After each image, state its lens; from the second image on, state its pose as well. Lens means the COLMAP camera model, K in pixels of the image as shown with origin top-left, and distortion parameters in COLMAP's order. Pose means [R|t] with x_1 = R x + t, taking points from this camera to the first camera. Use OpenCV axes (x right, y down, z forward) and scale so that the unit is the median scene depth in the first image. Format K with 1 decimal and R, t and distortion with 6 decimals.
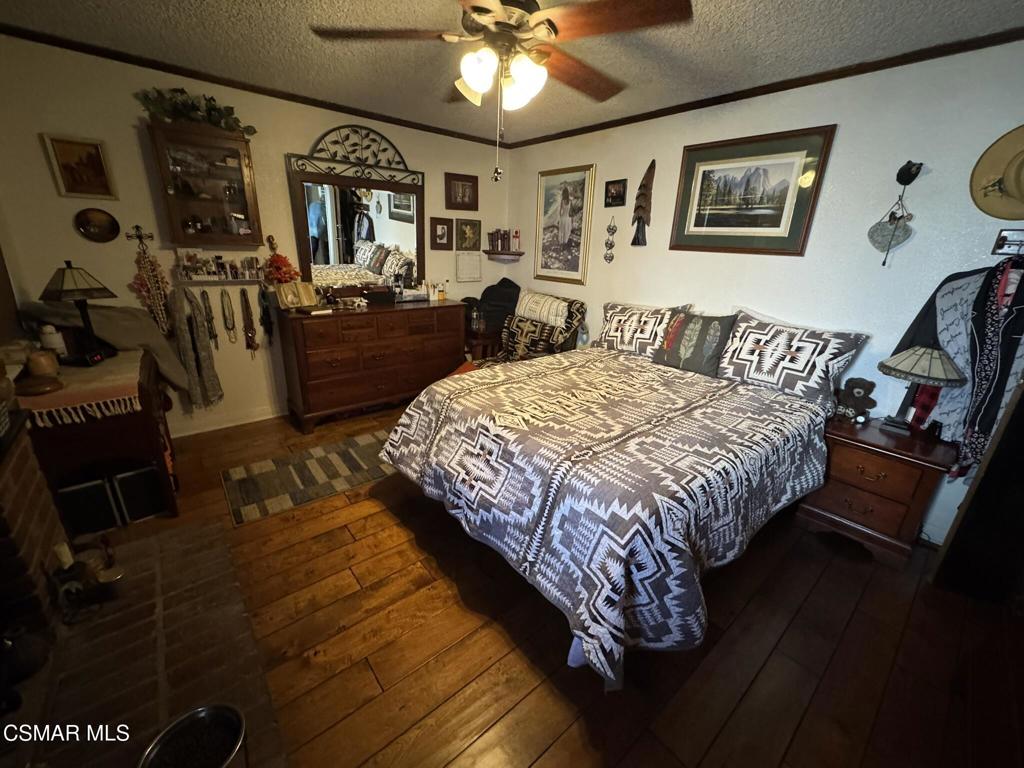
lens RADIAL K [[410.3, 0, 512.6], [0, 410.3, 378.6], [0, 0, 1]] dist [-0.004669, 0.000263]
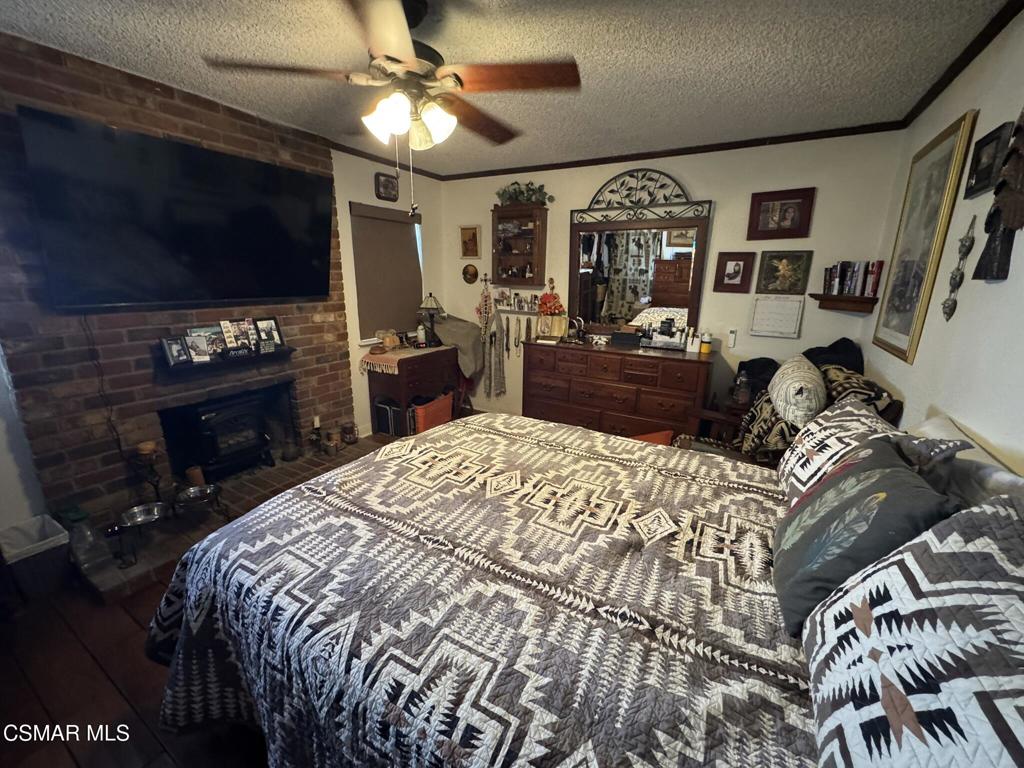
lens RADIAL K [[410.3, 0, 512.6], [0, 410.3, 378.6], [0, 0, 1]] dist [-0.004669, 0.000263]
pose [[0.340894, 0.199060, -0.918785, 0.647351], [-0.299185, 0.949484, 0.094706, -0.161639], [0.891224, 0.242602, 0.383229, 0.558010]]
